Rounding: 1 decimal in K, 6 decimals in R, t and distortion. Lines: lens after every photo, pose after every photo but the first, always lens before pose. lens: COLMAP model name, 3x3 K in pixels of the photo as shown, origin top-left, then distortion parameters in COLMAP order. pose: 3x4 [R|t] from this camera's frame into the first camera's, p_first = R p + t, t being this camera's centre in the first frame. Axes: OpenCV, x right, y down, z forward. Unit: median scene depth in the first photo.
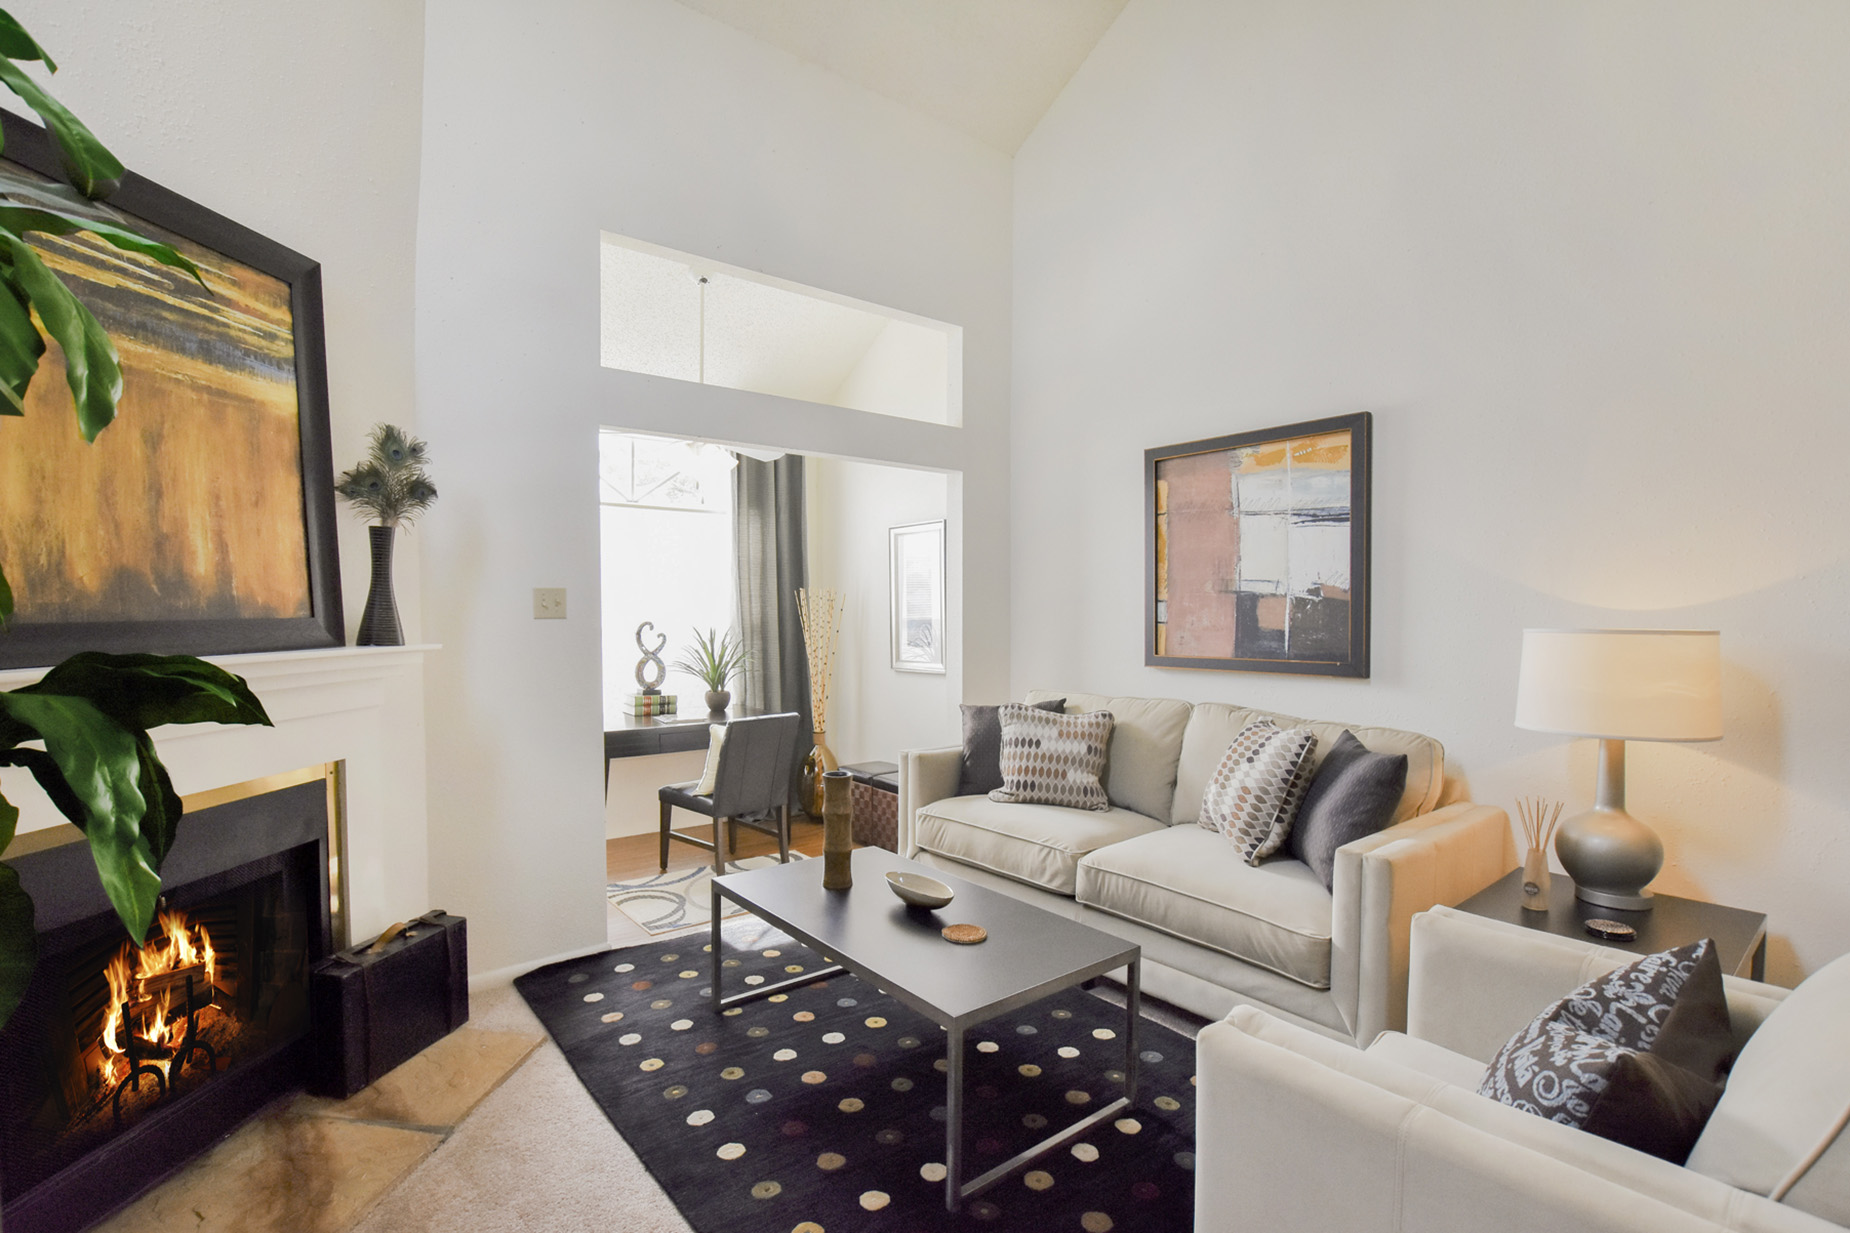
lens RADIAL K [[879.1, 0, 911.7], [0, 879.1, 611.5], [0, 0, 1]] dist [-0.016364, 0.000173]
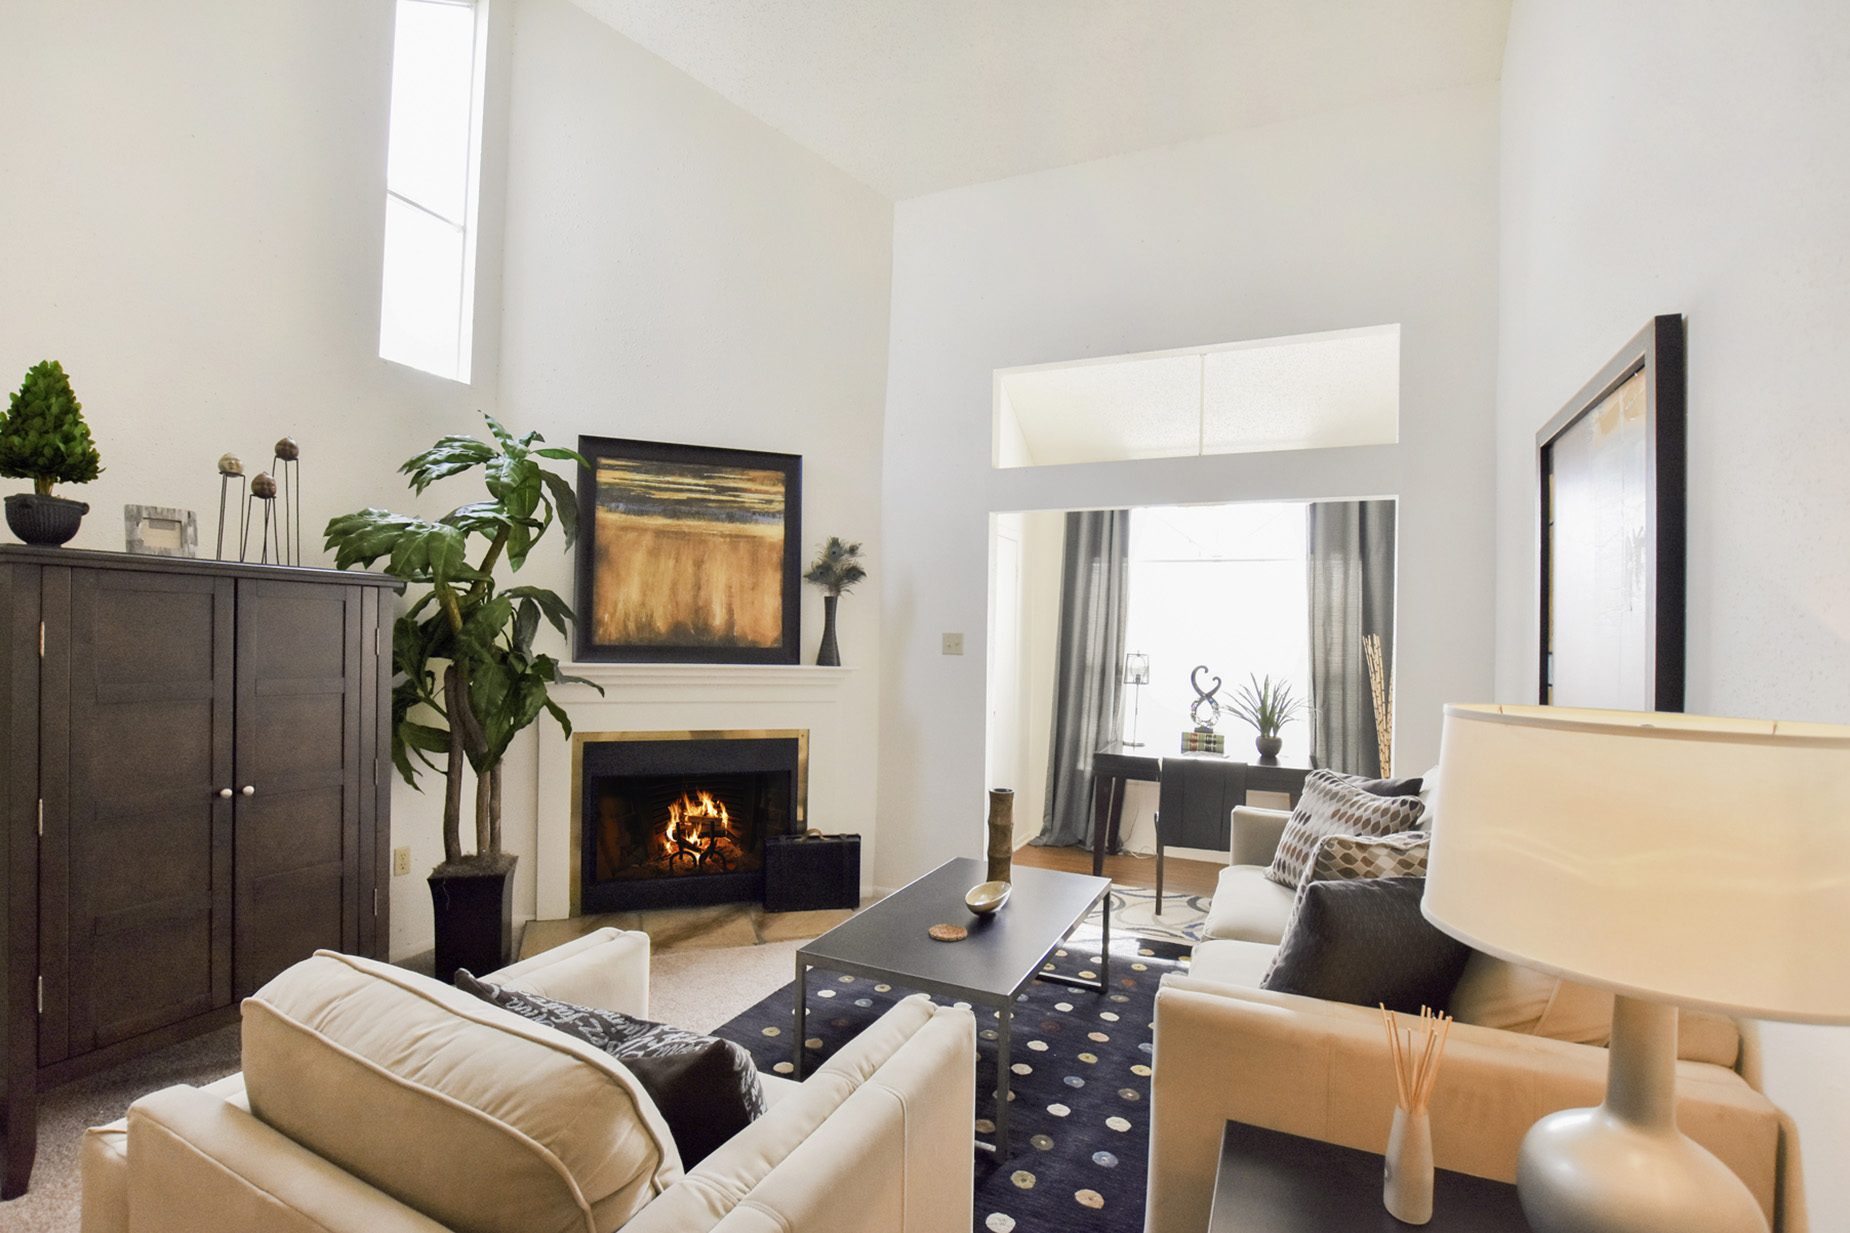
lens RADIAL K [[835.1, 0, 917.4], [0, 835.1, 617.0], [0, 0, 1]] dist [-0.030116, -0.000392]
pose [[0.437145, -0.018750, -0.899196, 1.016311], [-0.029000, 0.998969, -0.034929, -0.004786], [0.898923, 0.041346, 0.436151, 0.473945]]
